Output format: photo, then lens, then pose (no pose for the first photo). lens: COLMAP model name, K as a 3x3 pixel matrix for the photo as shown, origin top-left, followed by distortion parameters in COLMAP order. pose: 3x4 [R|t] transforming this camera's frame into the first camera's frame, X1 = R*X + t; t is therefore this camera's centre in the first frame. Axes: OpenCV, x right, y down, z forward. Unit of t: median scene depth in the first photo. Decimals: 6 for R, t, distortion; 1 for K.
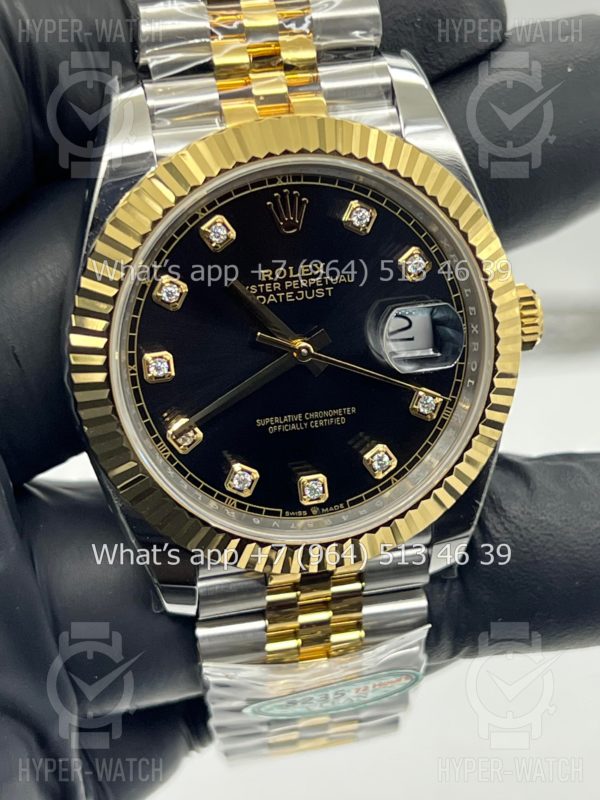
lens RADIAL K [[1879.5, 0, 298.7], [0, 1879.5, 392.1], [0, 0, 1]] dist [0.063311, 0.000000]
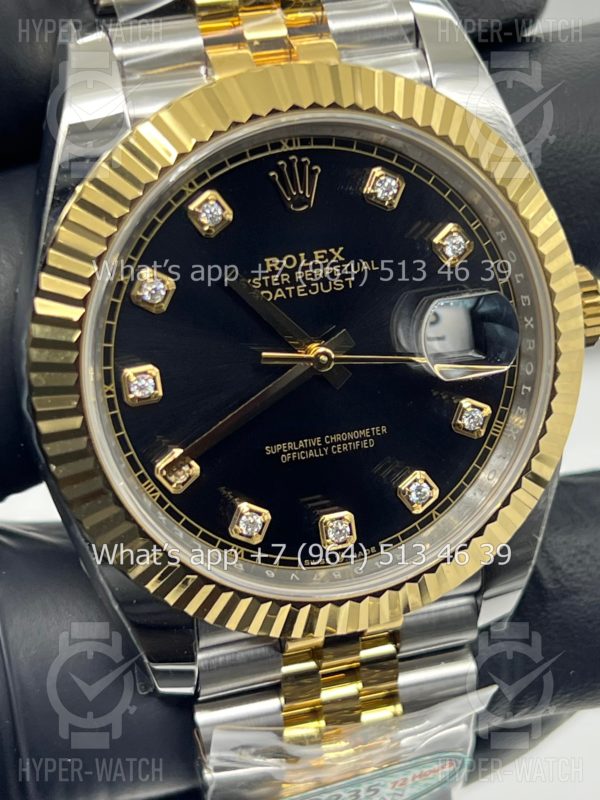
lens RADIAL K [[1879.5, 0, 294.1], [0, 1879.5, 395.9], [0, 0, 1]] dist [0.063311, 0.000000]
pose [[0.997082, -0.042482, 0.063422, -0.060058], [0.043493, 0.998946, -0.014649, 0.005388], [-0.062732, 0.017365, 0.997879, 0.203265]]
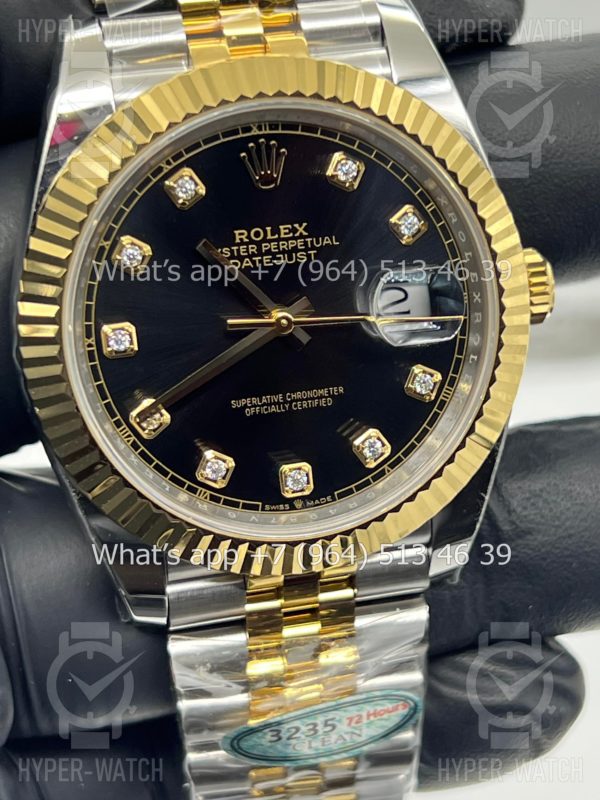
lens RADIAL K [[1879.5, 0, 306.8], [0, 1879.5, 402.1], [0, 0, 1]] dist [0.063311, 0.000000]
pose [[0.999932, -0.007915, -0.008518, 0.020749], [0.007627, 0.999418, -0.033249, 0.045206], [0.008776, 0.033182, 0.999411, 0.114627]]
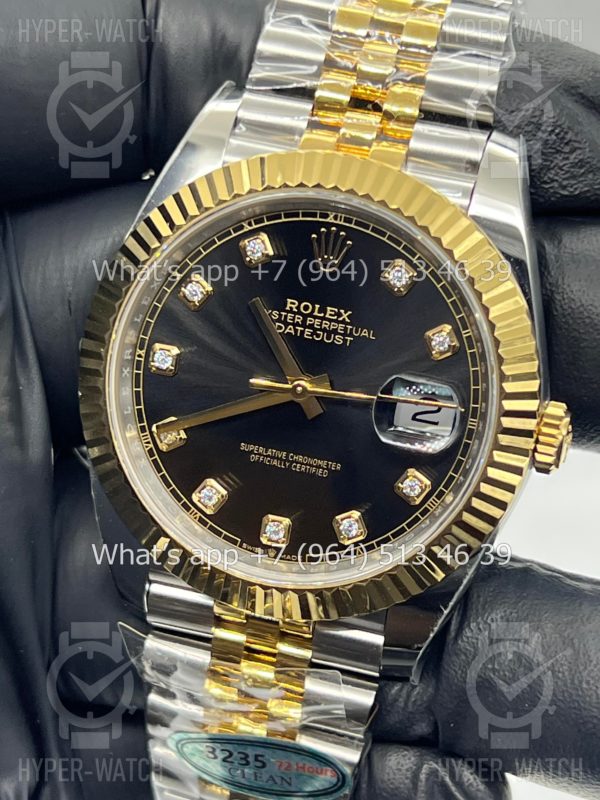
lens RADIAL K [[1879.5, 0, 289.8], [0, 1879.5, 413.8], [0, 0, 1]] dist [0.063311, 0.000000]
pose [[0.879675, 0.301194, -0.368041, 0.360178], [-0.335021, 0.941731, -0.030068, 0.021626], [0.337539, 0.149752, 0.929323, 0.086022]]
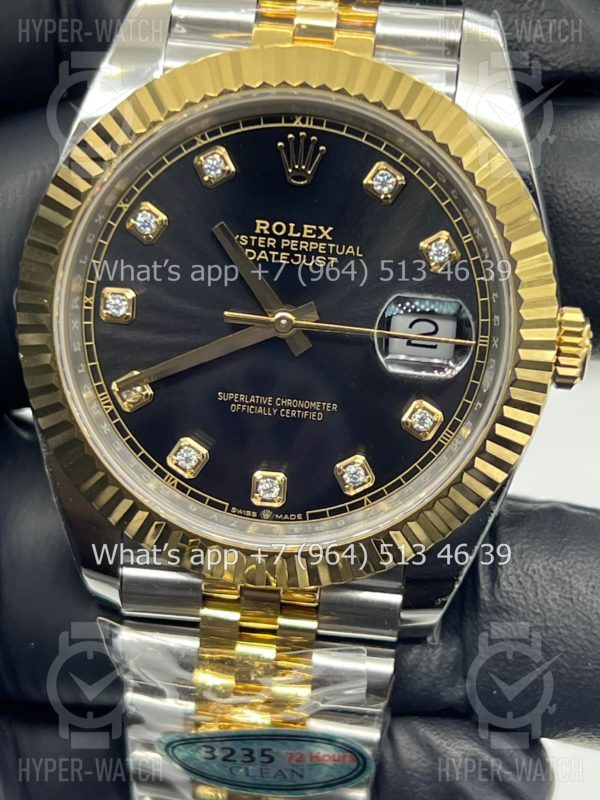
lens RADIAL K [[1879.5, 0, 298.2], [0, 1879.5, 405.9], [0, 0, 1]] dist [0.063311, 0.000000]
pose [[0.950503, 0.205929, -0.232673, 0.212450], [-0.225135, 0.972542, -0.058955, 0.063199], [0.214144, 0.108420, 0.970766, 0.178459]]
